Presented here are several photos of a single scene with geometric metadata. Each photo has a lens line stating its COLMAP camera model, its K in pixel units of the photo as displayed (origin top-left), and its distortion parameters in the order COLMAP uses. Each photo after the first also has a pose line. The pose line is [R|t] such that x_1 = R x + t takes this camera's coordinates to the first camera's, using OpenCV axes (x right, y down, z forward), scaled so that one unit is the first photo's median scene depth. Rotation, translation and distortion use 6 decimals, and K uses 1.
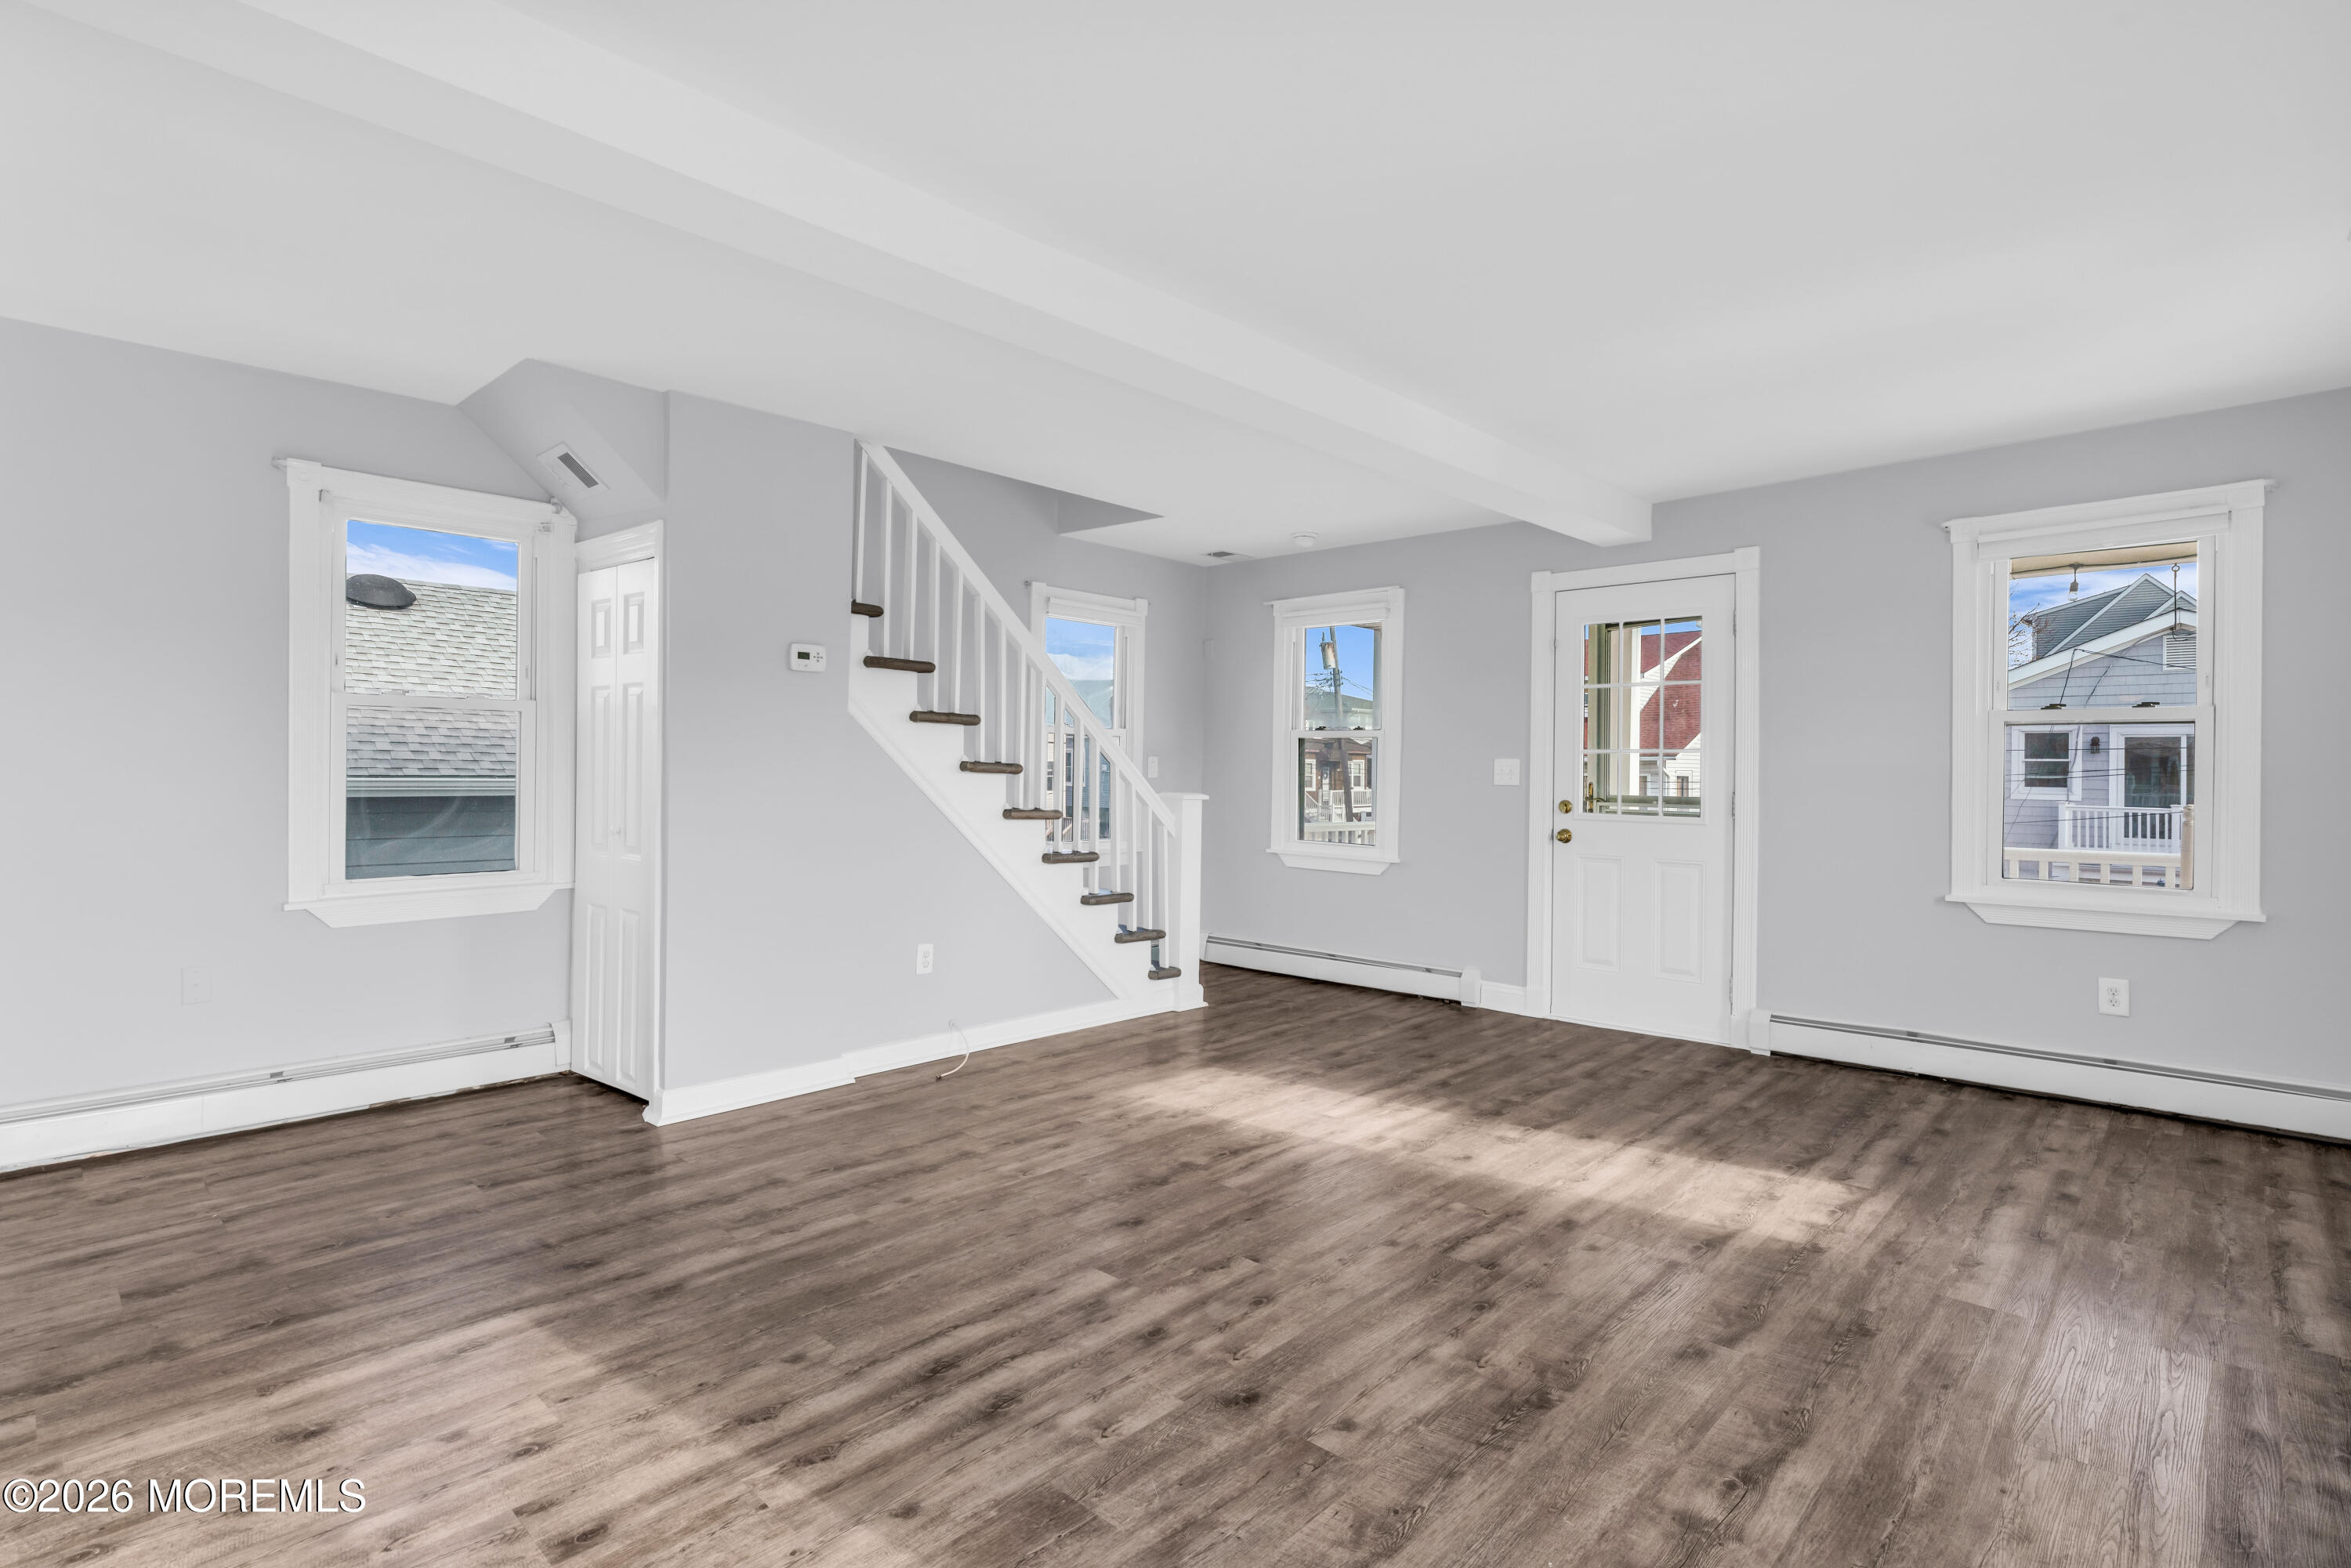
lens RADIAL K [[1129.1, 0, 1169.4], [0, 1129.1, 773.5], [0, 0, 1]] dist [-0.000091, -0.000718]
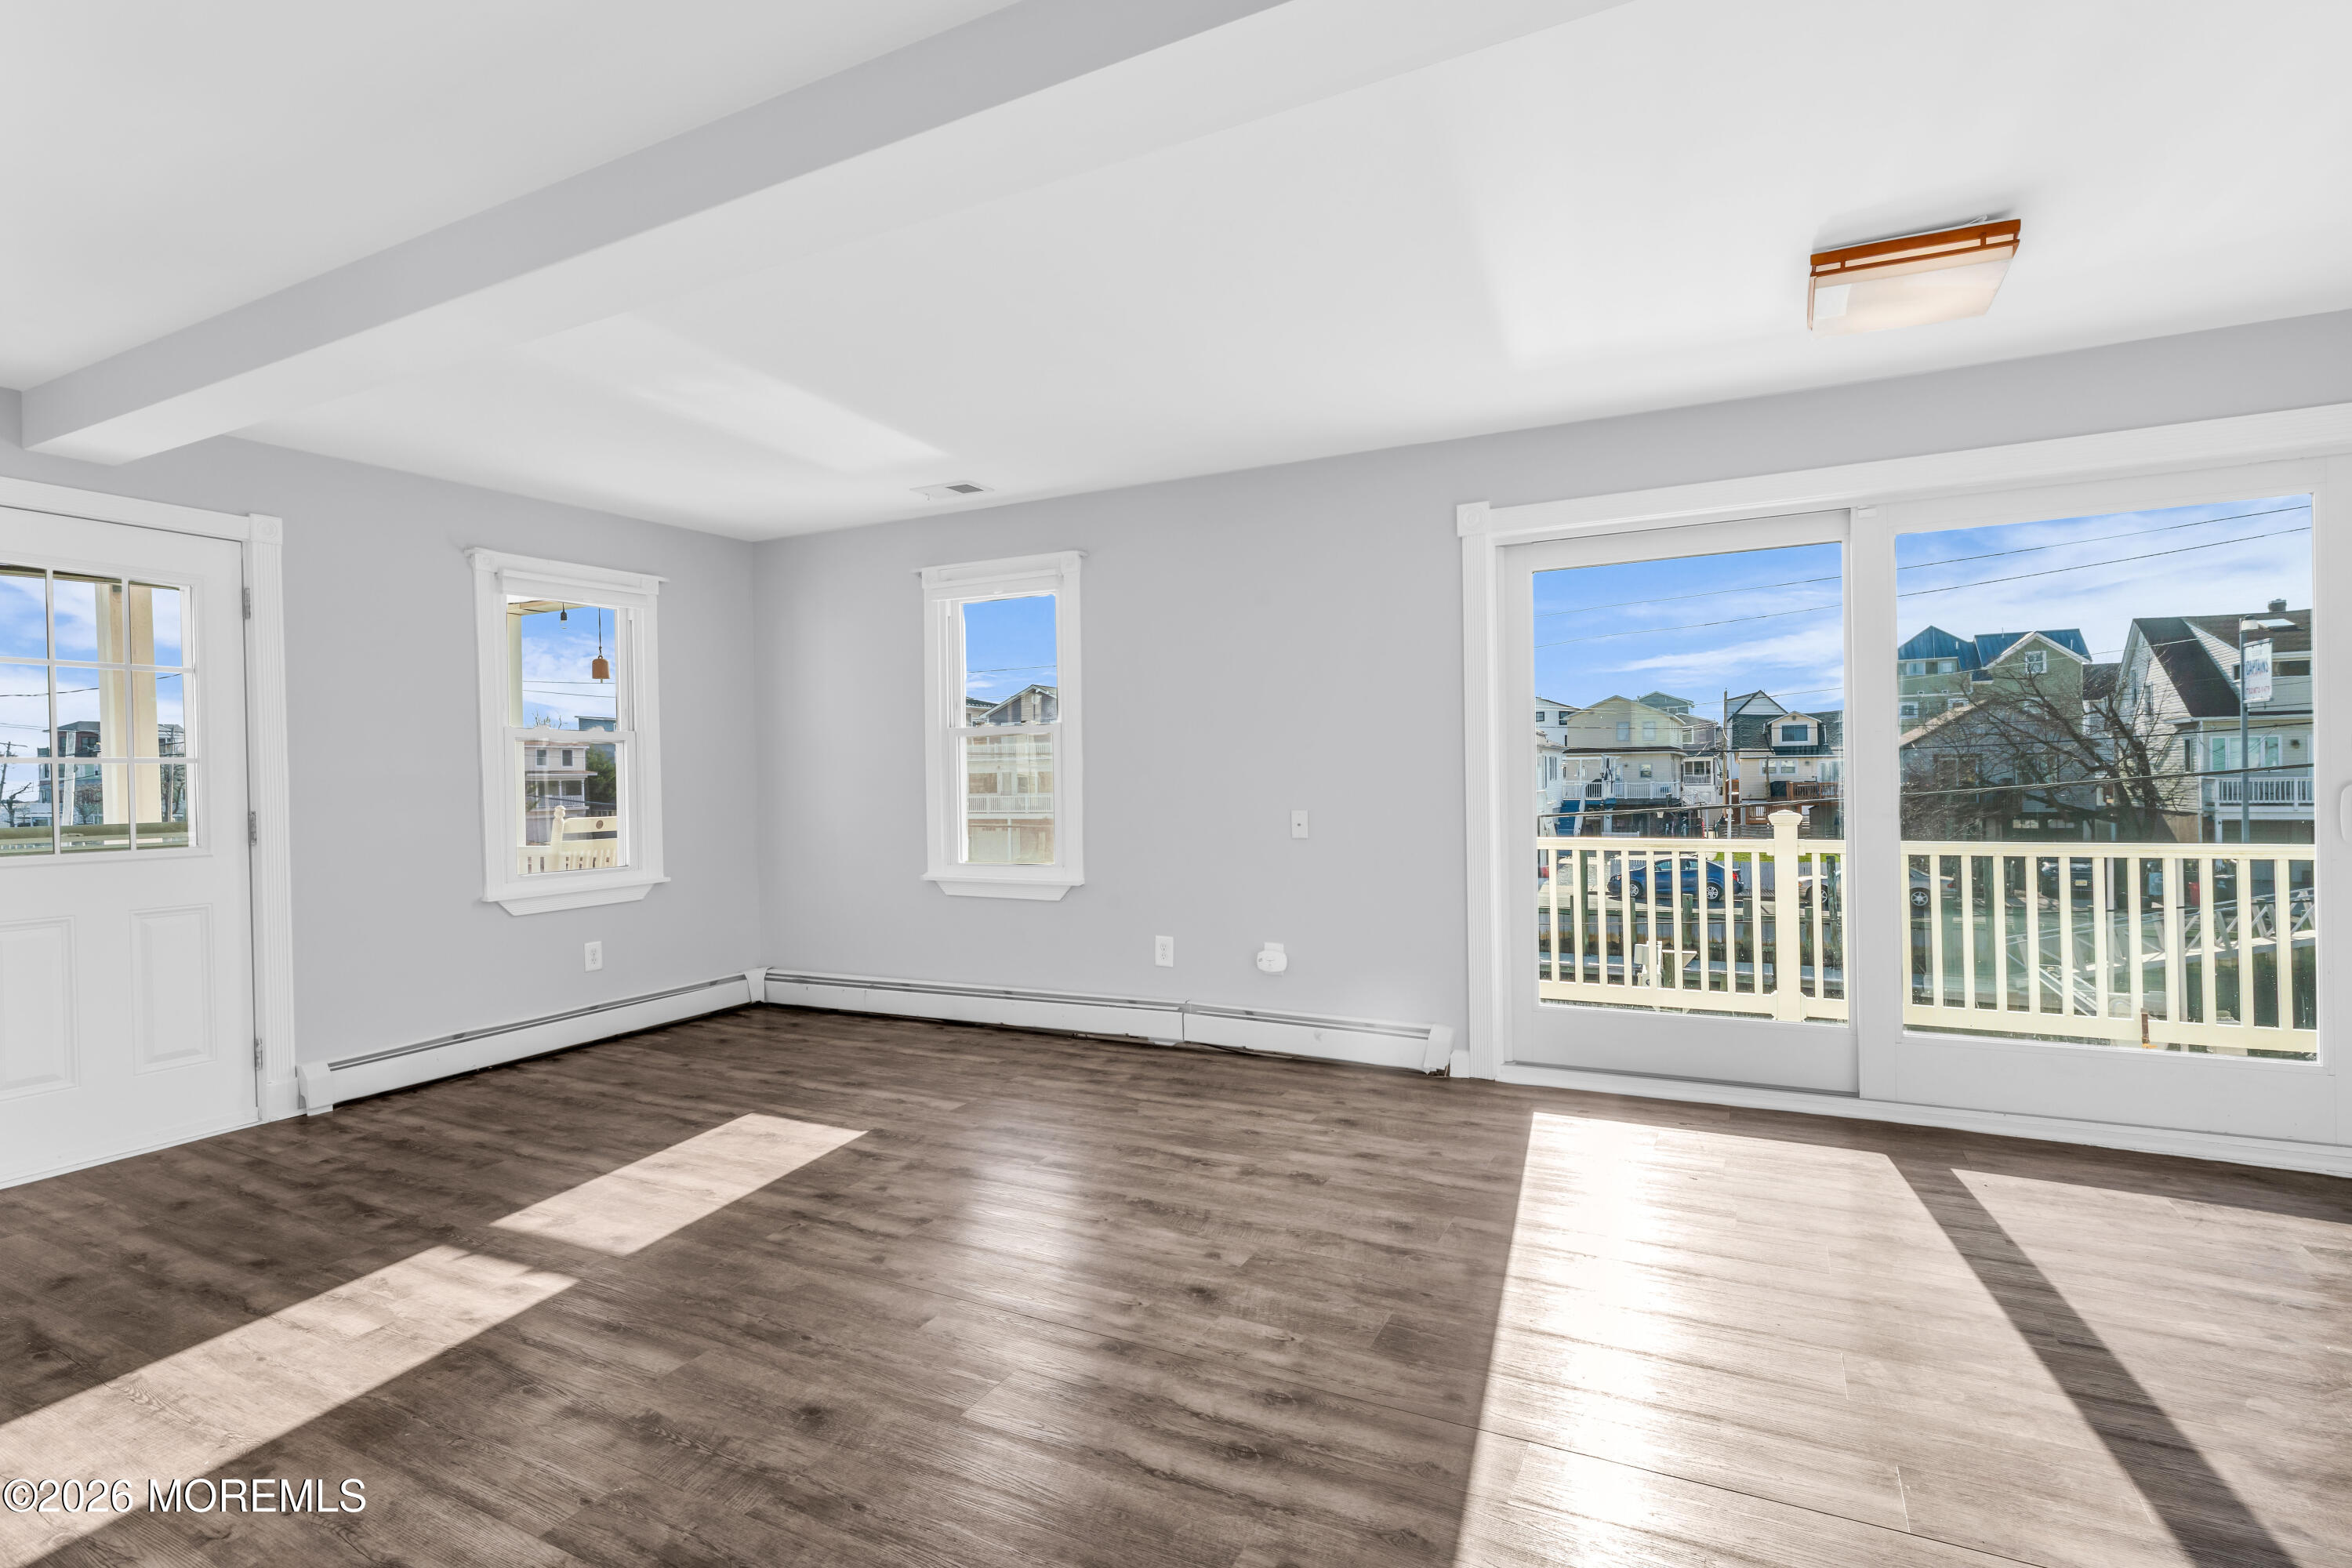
lens RADIAL K [[1129.6, 0, 1177.5], [0, 1129.6, 781.1], [0, 0, 1]] dist [-0.000091, -0.000718]
pose [[-0.275728, -0.007703, 0.961205, -0.671449], [0.018717, 0.999735, 0.013381, -0.005702], [-0.961053, 0.021680, -0.275511, 0.834885]]
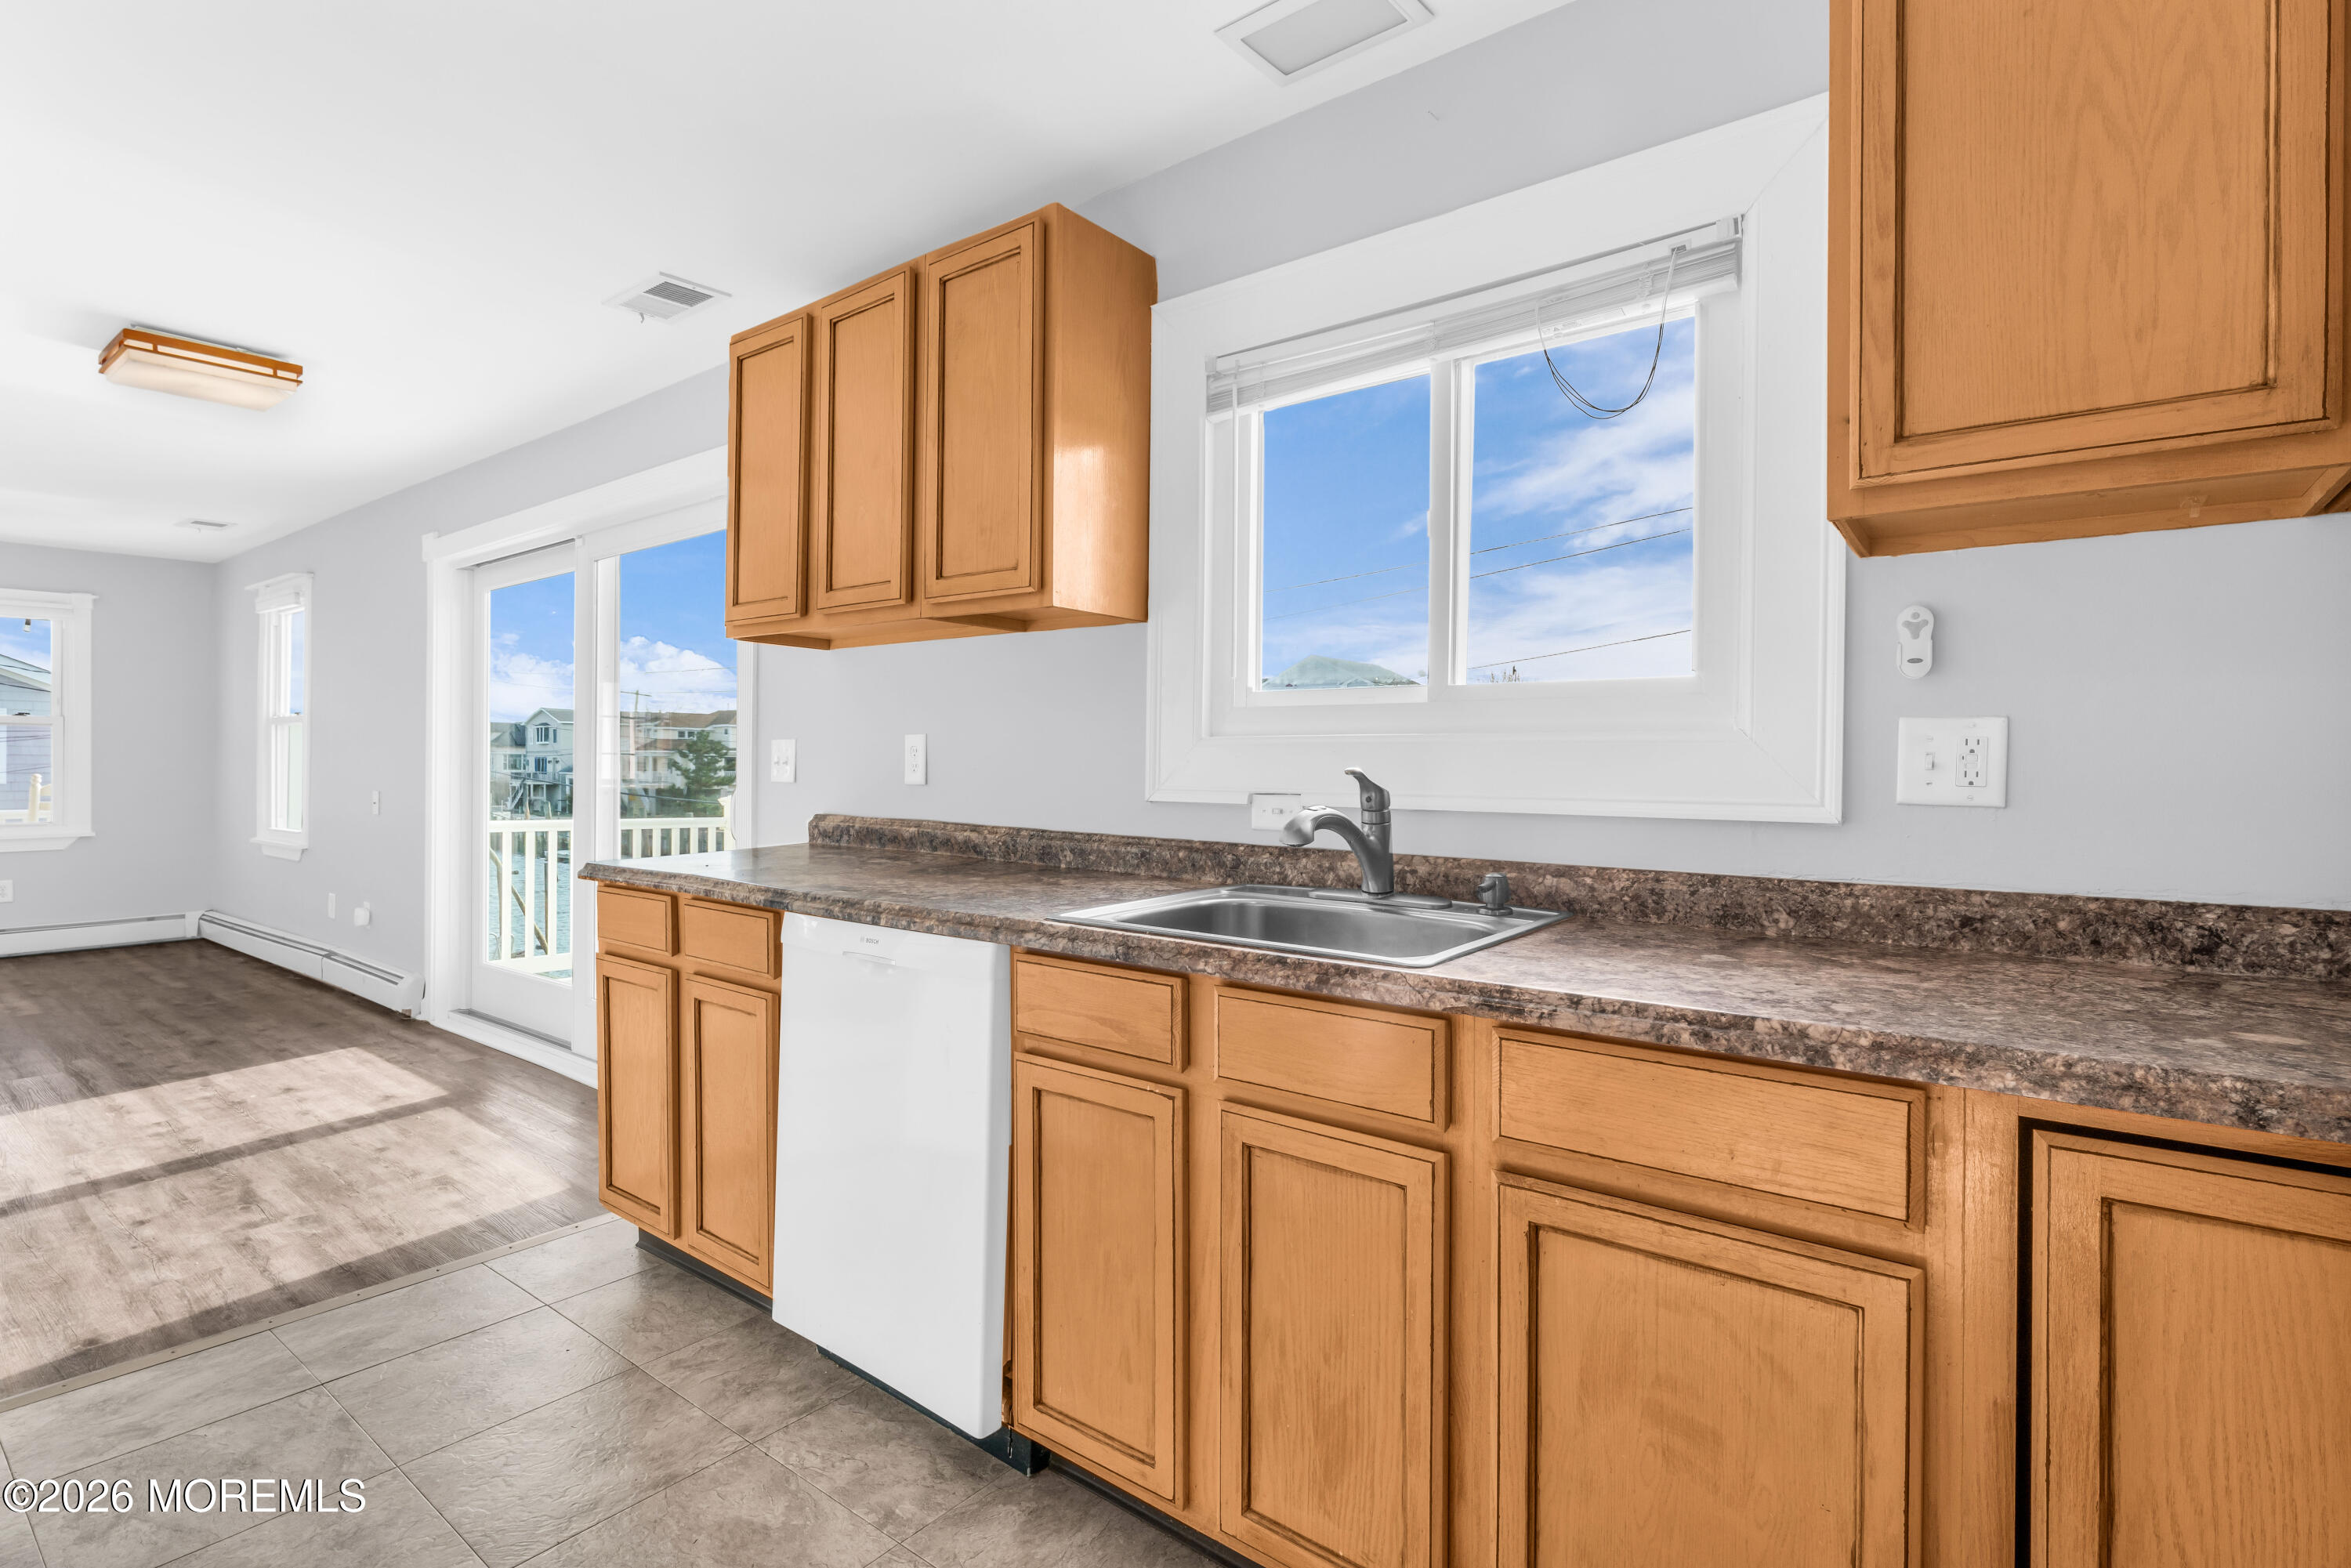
lens RADIAL K [[1129.1, 0, 1162.1], [0, 1129.1, 765.6], [0, 0, 1]] dist [-0.000091, -0.000718]
pose [[-0.077643, -0.009991, 0.996931, -1.084910], [0.001036, 0.999948, 0.010101, -0.000656], [-0.996981, 0.001817, -0.077628, -0.642493]]
